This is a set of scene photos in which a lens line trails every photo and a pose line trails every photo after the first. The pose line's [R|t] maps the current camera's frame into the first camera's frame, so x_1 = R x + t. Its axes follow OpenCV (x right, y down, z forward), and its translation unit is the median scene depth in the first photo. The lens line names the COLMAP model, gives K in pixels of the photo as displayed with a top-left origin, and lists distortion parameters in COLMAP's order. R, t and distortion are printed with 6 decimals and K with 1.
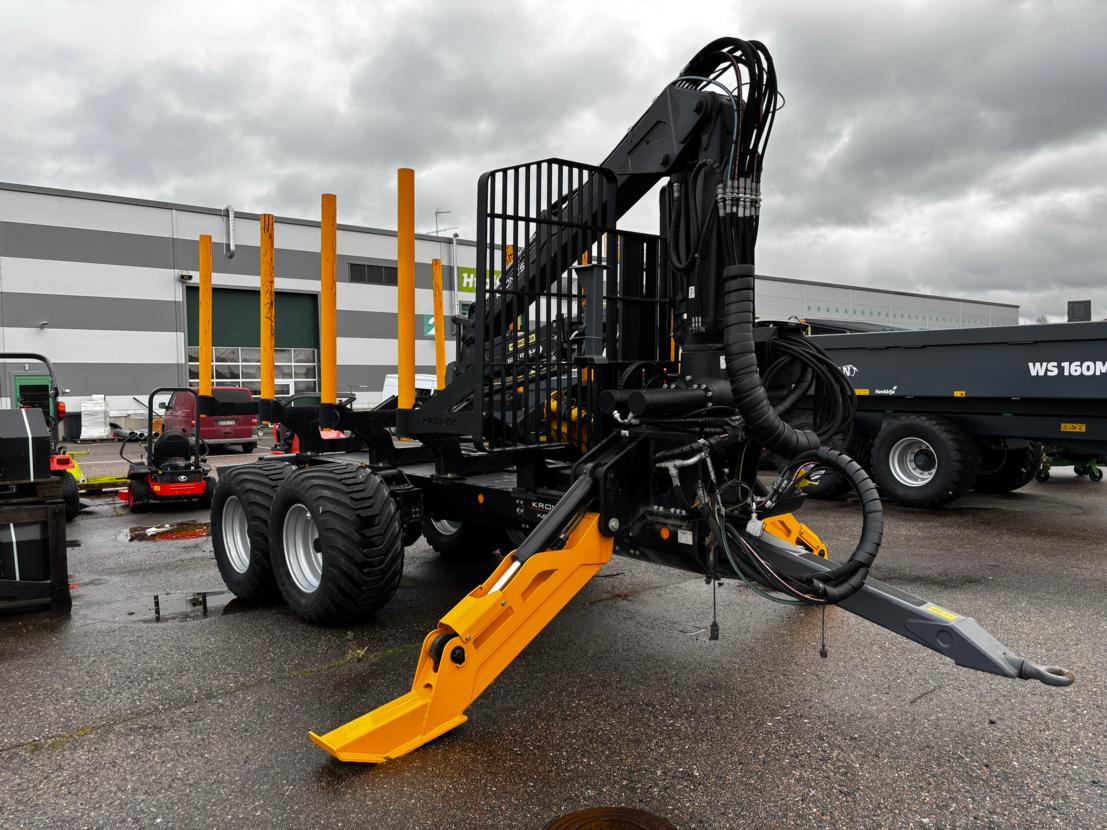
lens RADIAL K [[837.8, 0, 550.2], [0, 837.8, 419.7], [0, 0, 1]] dist [0.051597, -0.058464]
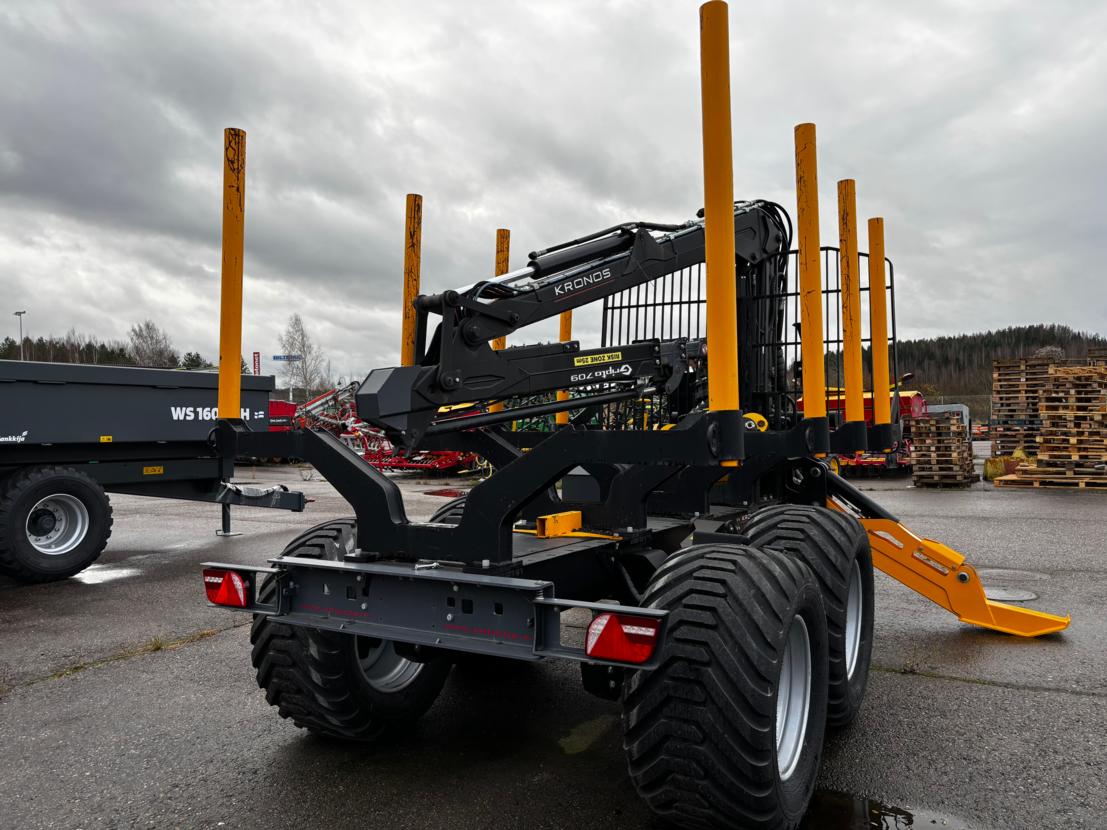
lens RADIAL K [[840.1, 0, 551.8], [0, 840.1, 404.1], [0, 0, 1]] dist [0.064014, -0.074024]
pose [[-0.310193, 0.038816, 0.949881, -0.543985], [0.060406, 0.997952, -0.021054, -0.020950], [-0.948752, 0.050848, -0.311903, 0.862644]]
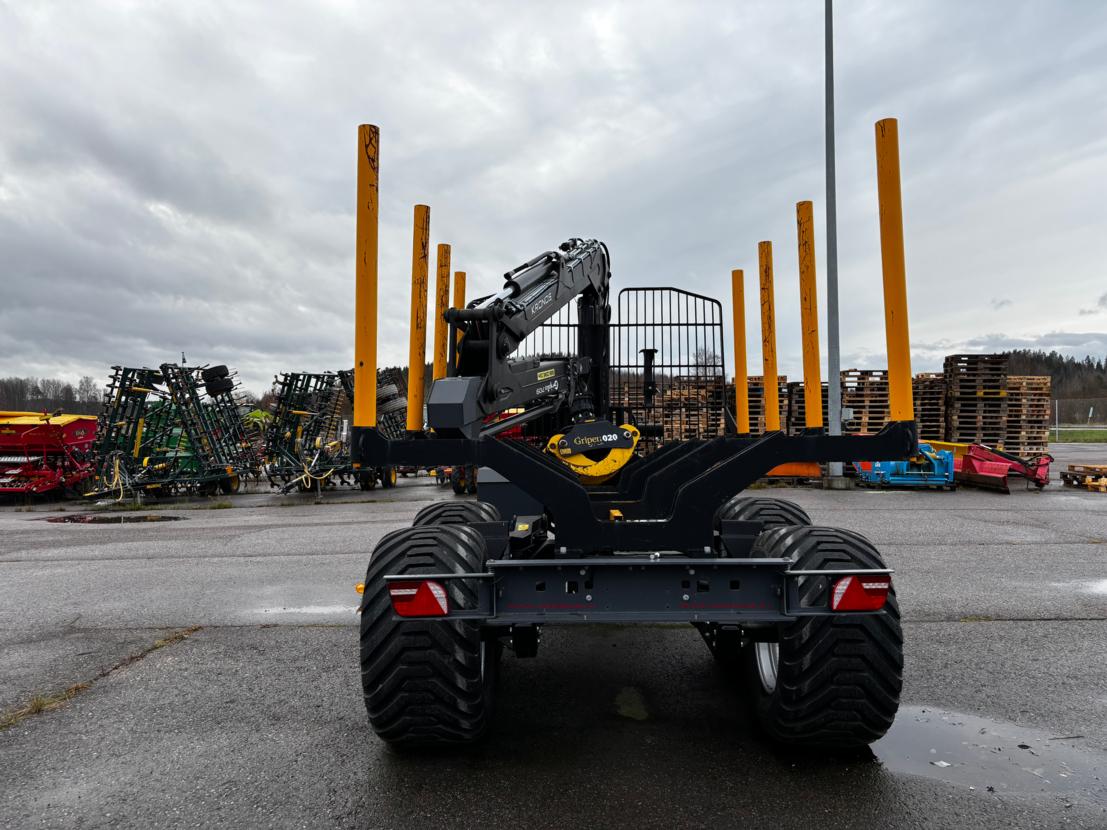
lens RADIAL K [[839.4, 0, 560.0], [0, 839.4, 411.2], [0, 0, 1]] dist [0.050204, -0.062159]
pose [[-0.742076, 0.040110, 0.669115, -0.438544], [0.055432, 0.998461, 0.001624, -0.034668], [-0.668020, 0.038296, -0.743157, 1.106347]]
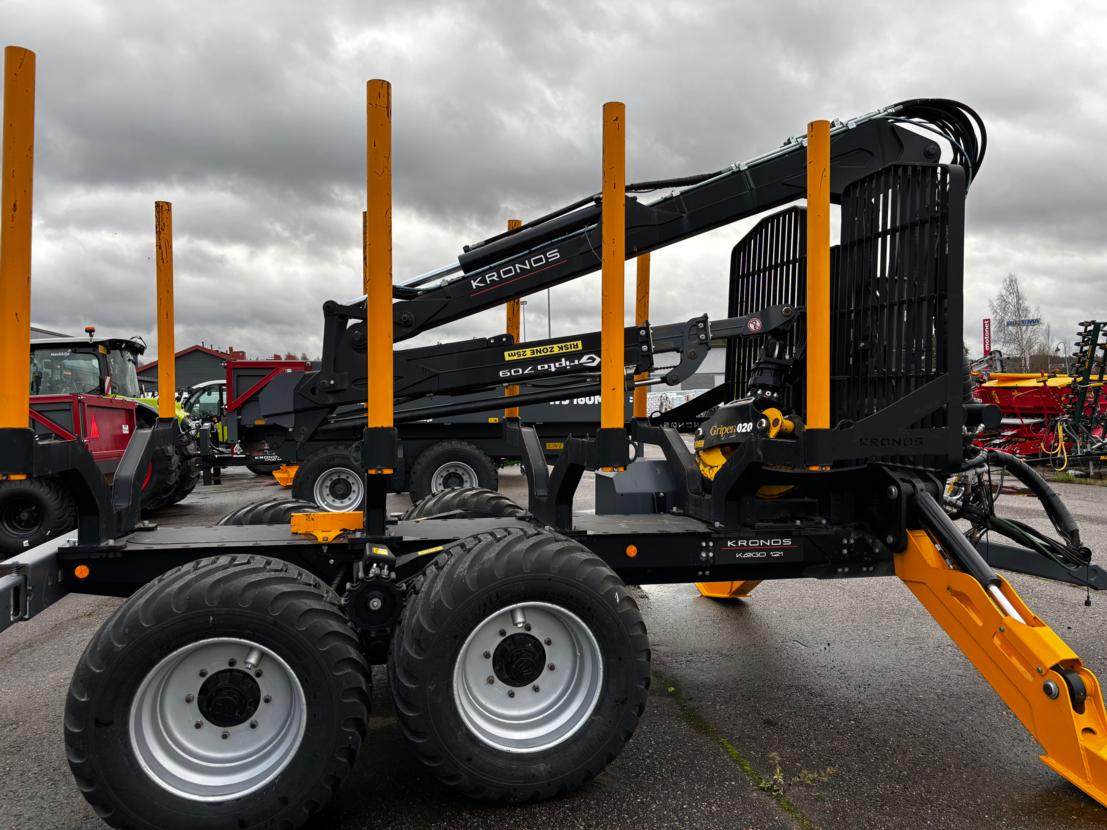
lens RADIAL K [[837.8, 0, 550.2], [0, 837.8, 419.7], [0, 0, 1]] dist [0.051597, -0.058464]
pose [[0.487059, -0.009108, 0.873322, -0.468653], [0.046288, 0.998809, -0.015399, -0.010715], [-0.872142, 0.047924, 0.486901, 0.406633]]
